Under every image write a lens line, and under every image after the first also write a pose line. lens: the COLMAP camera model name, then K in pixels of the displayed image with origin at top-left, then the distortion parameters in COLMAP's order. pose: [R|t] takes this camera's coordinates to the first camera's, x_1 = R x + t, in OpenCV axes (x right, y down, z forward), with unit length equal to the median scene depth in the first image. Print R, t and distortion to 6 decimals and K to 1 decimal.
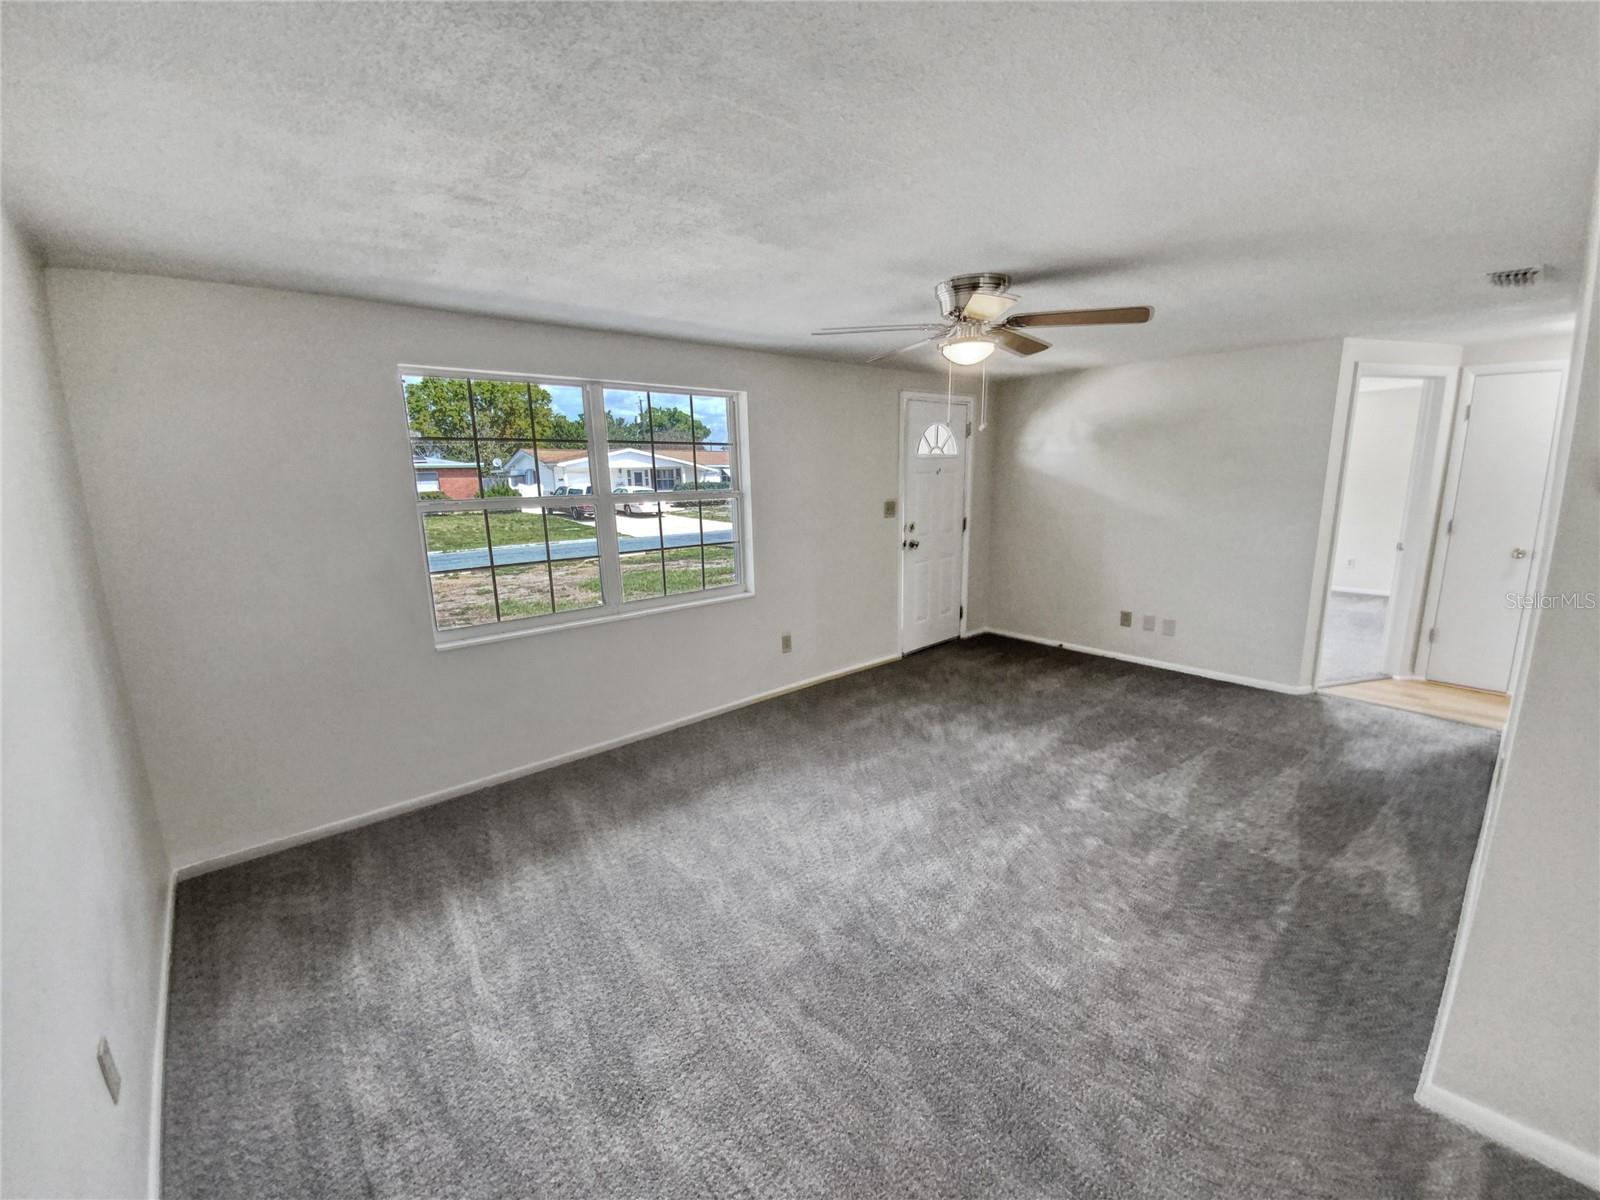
lens RADIAL K [[652.0, 0, 810.7], [0, 652.0, 602.1], [0, 0, 1]] dist [0.006338, -0.000290]
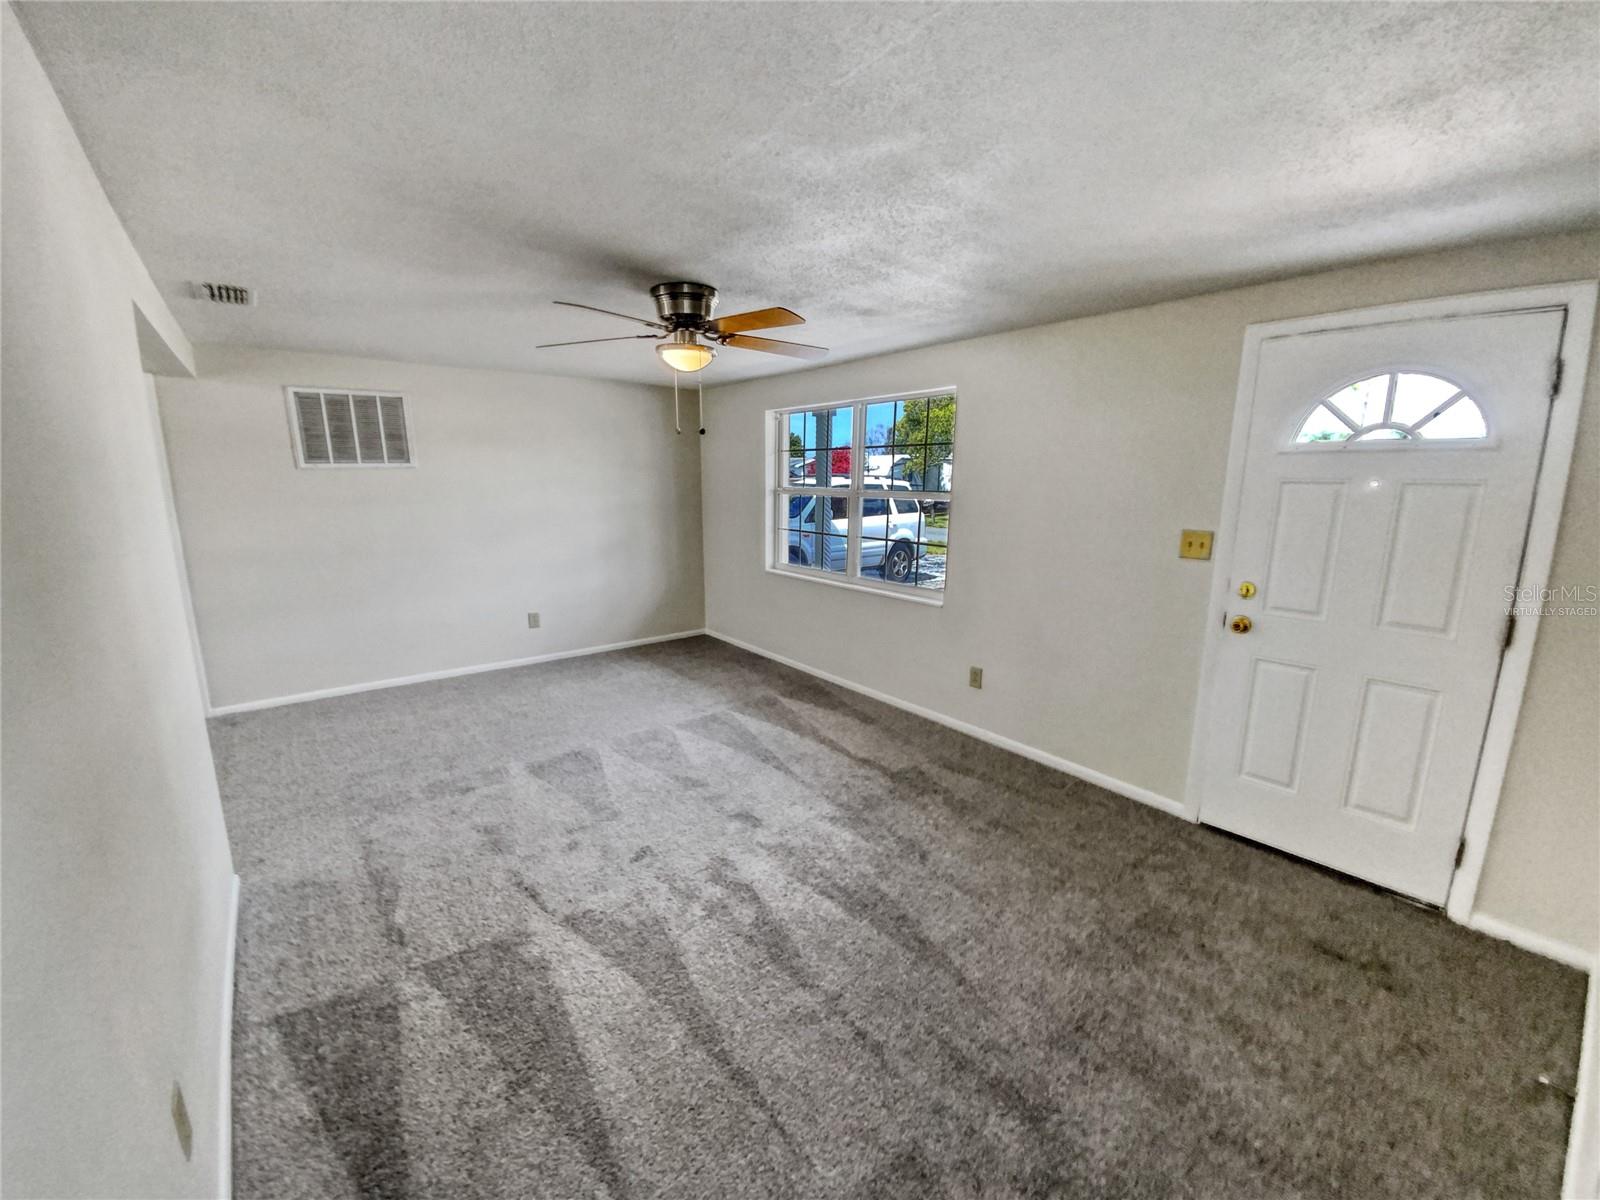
lens RADIAL K [[652.0, 0, 810.7], [0, 652.0, 602.1], [0, 0, 1]] dist [0.006338, -0.000290]
pose [[-0.062657, 0.211748, -0.975314, 0.673151], [-0.200805, 0.954575, 0.220146, -0.149732], [0.977626, 0.209641, -0.017291, 0.678905]]
